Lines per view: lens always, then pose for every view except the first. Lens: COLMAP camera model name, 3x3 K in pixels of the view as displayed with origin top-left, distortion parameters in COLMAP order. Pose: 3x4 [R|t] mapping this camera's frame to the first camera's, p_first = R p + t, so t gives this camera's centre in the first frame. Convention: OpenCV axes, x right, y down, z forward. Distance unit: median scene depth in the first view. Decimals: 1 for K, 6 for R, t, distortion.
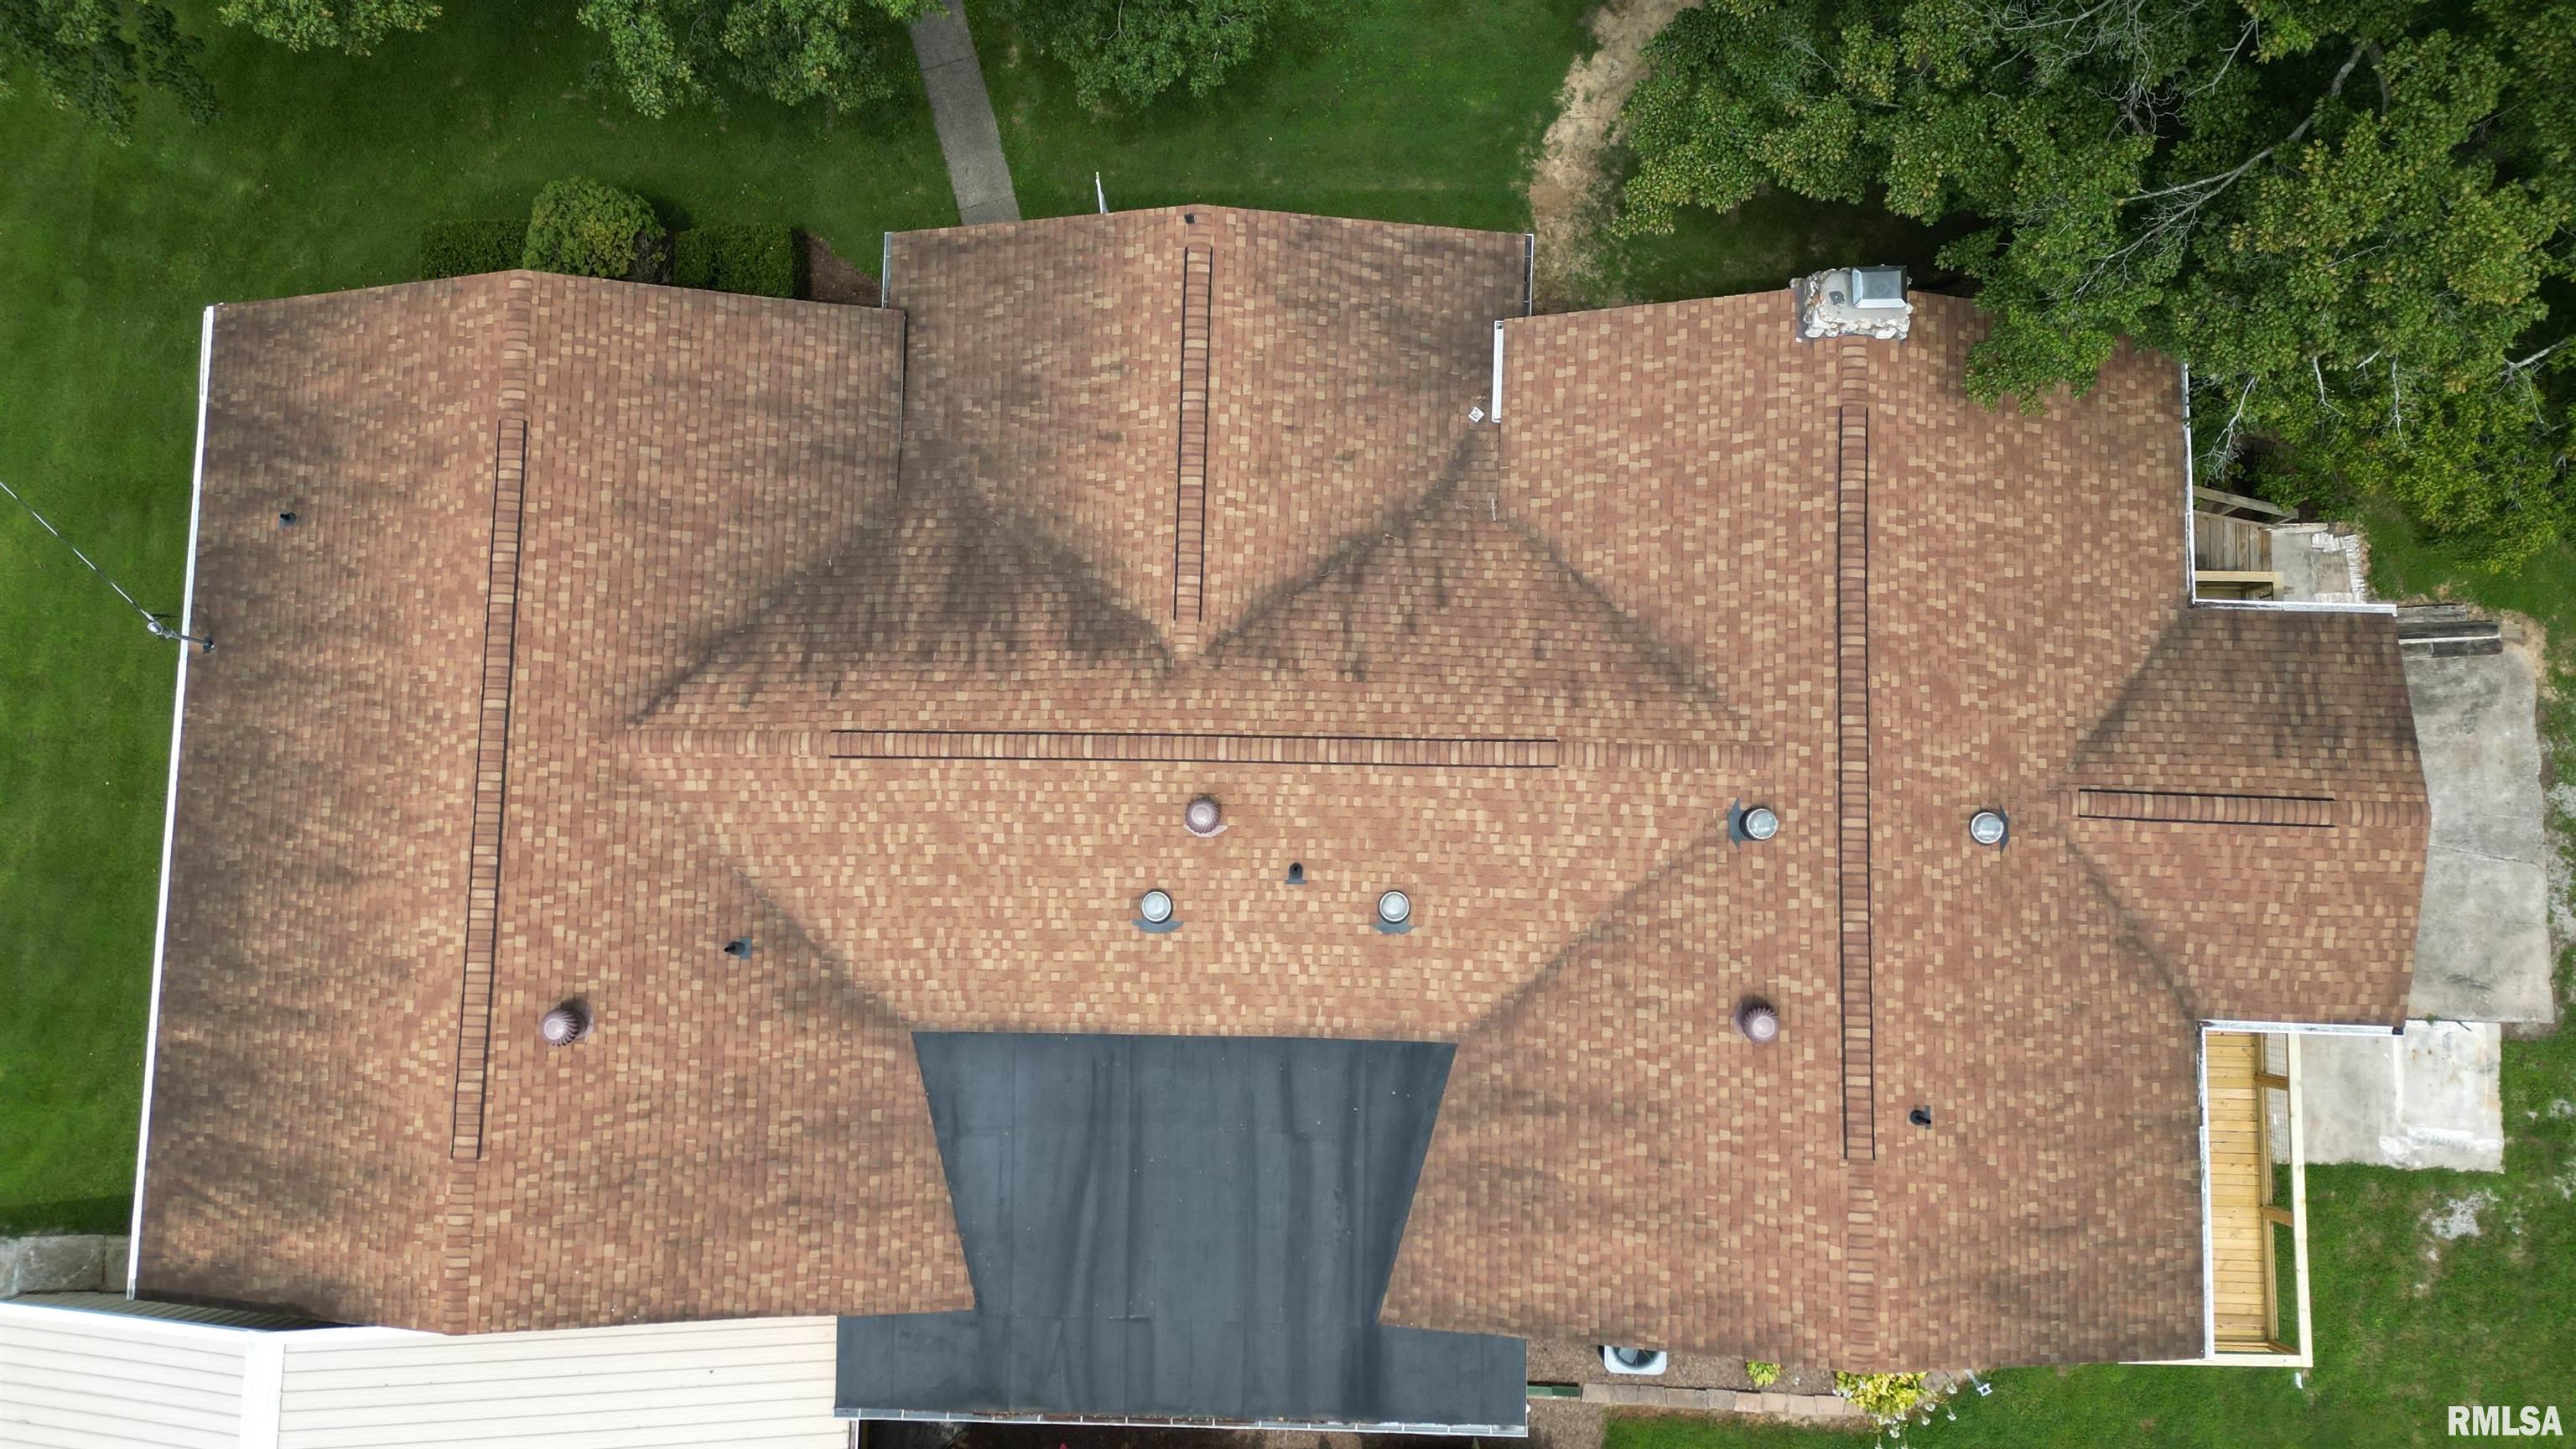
lens RADIAL K [[1790.2, 0, 1288.0], [0, 1790.2, 724.5], [0, 0, 1]] dist [0.086366, -0.081904]
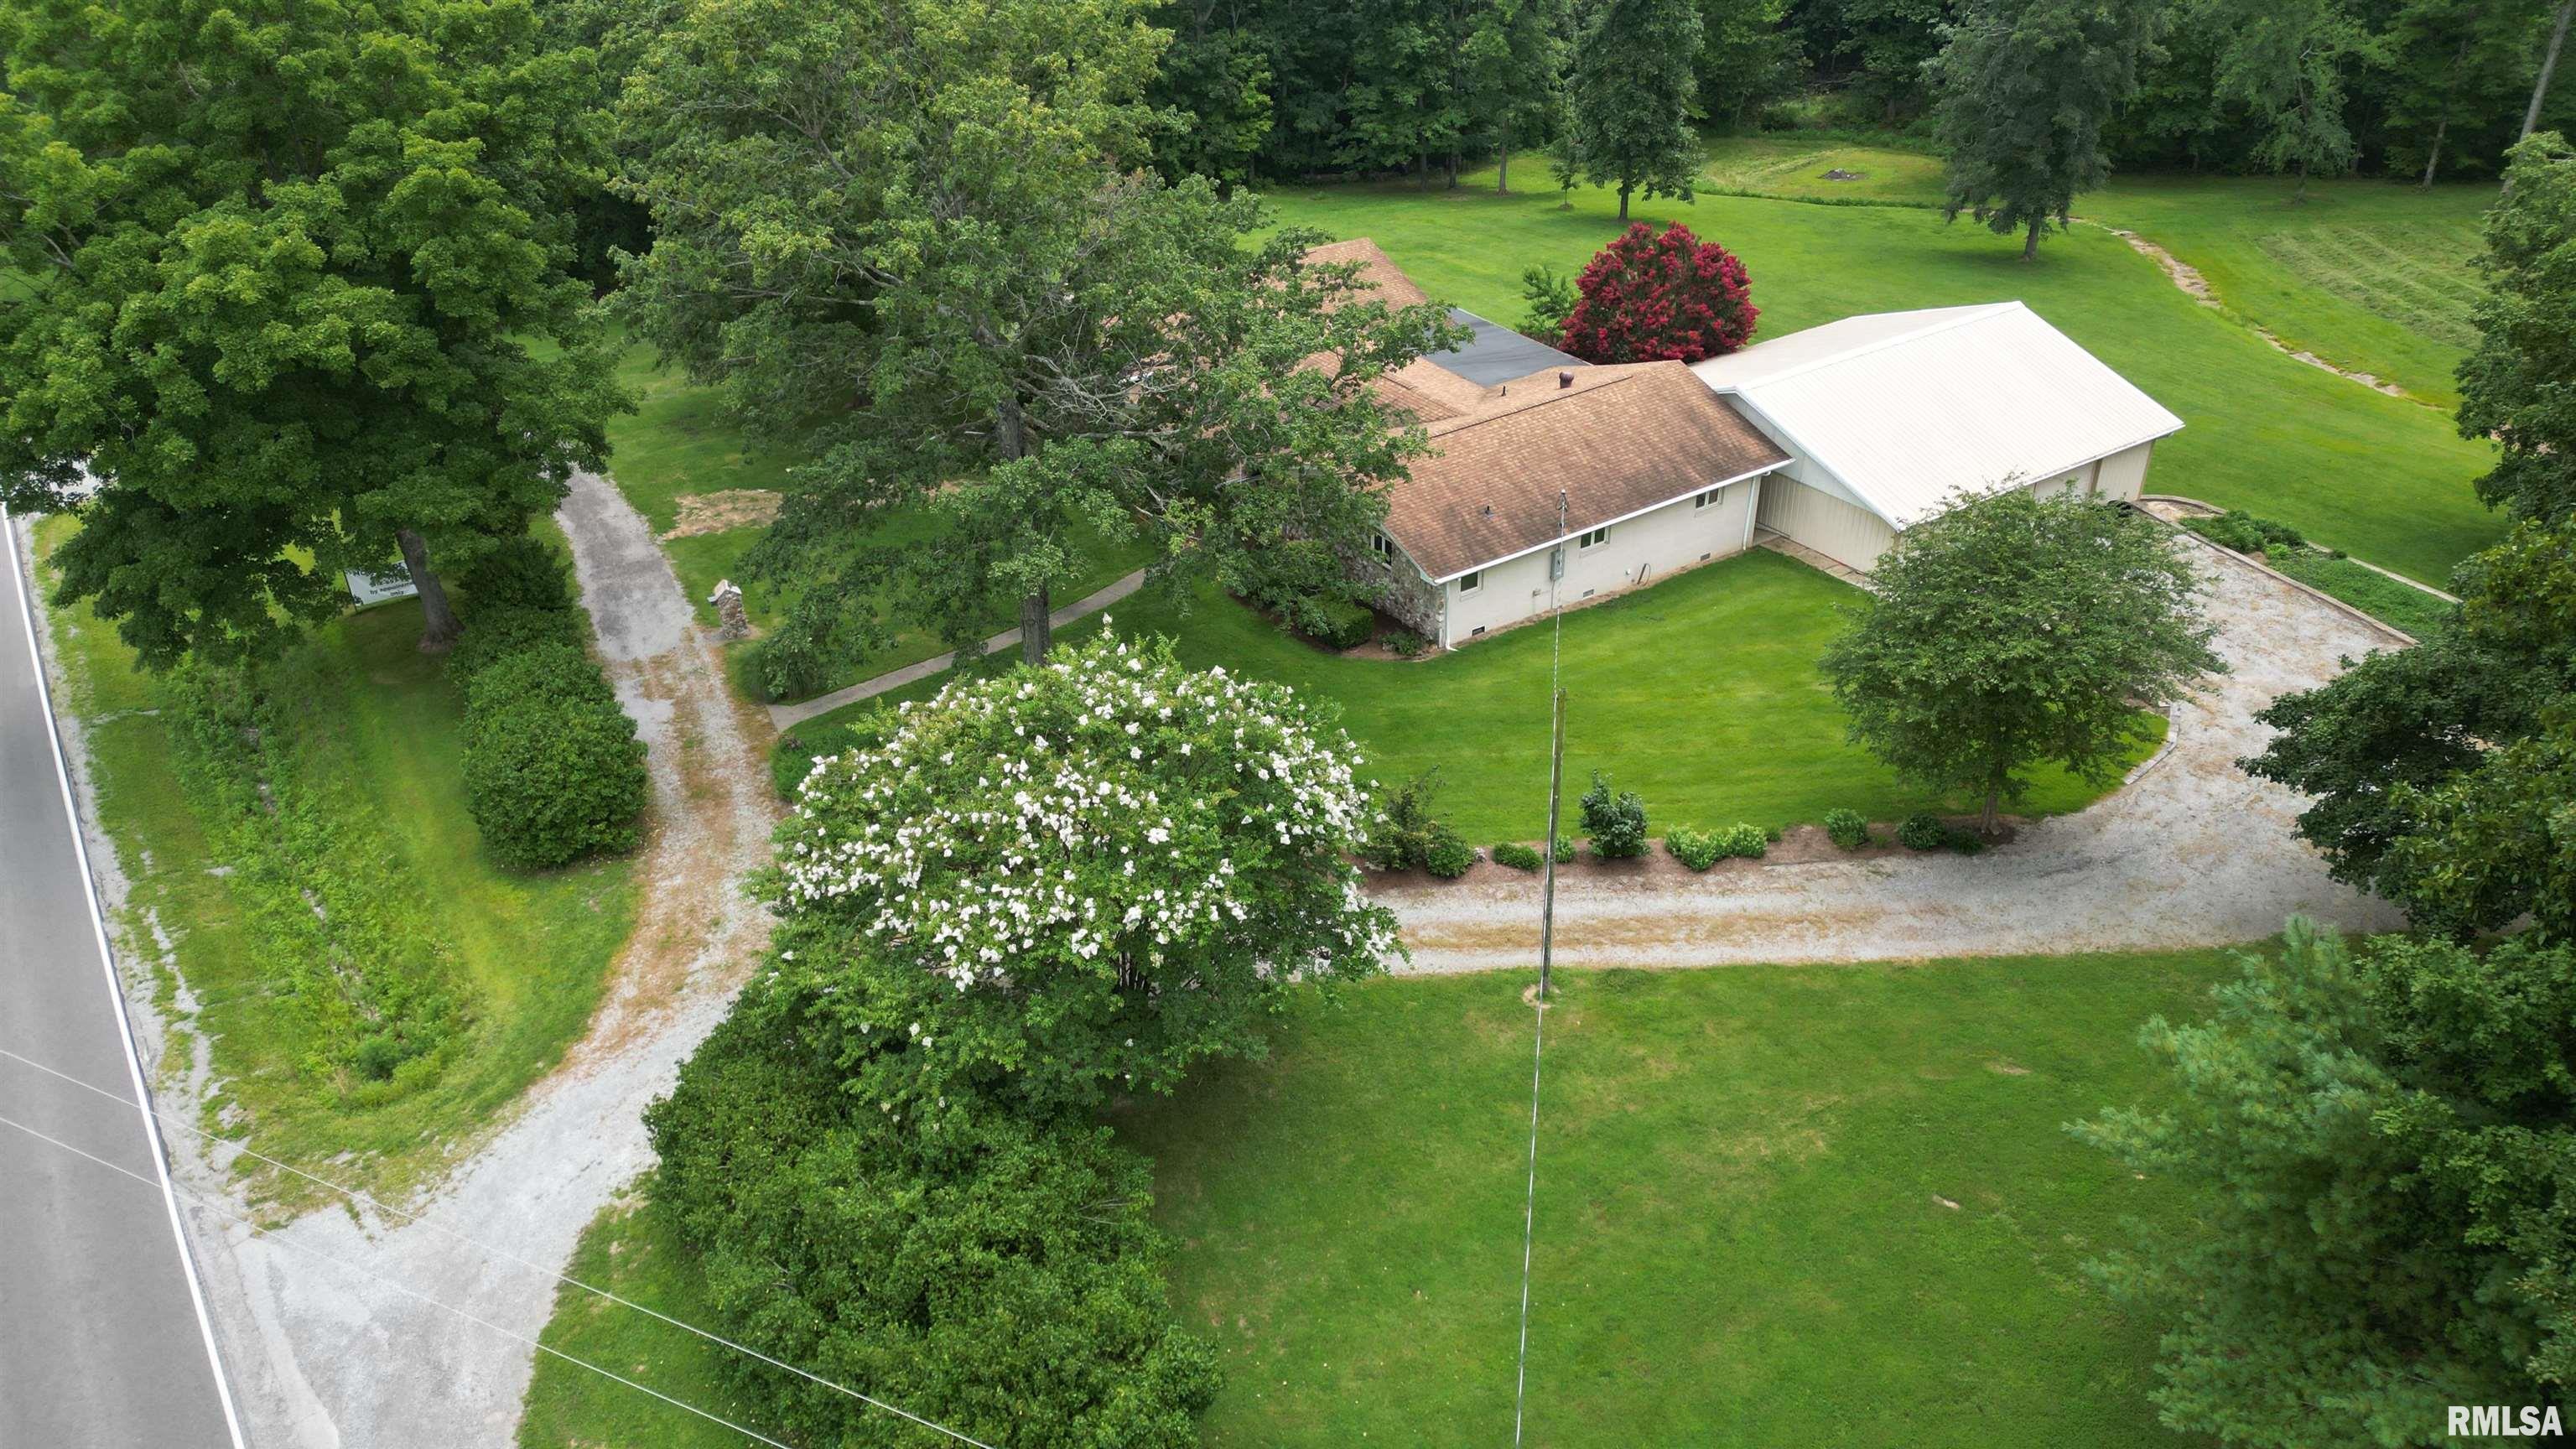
lens RADIAL K [[1790.2, 0, 1288.0], [0, 1790.2, 724.5], [0, 0, 1]] dist [0.086366, -0.081904]
pose [[-0.562921, -0.396308, 0.725300, -1.714425], [0.825453, -0.225197, 0.517603, -1.218383], [-0.041795, 0.890071, 0.453902, 0.246788]]
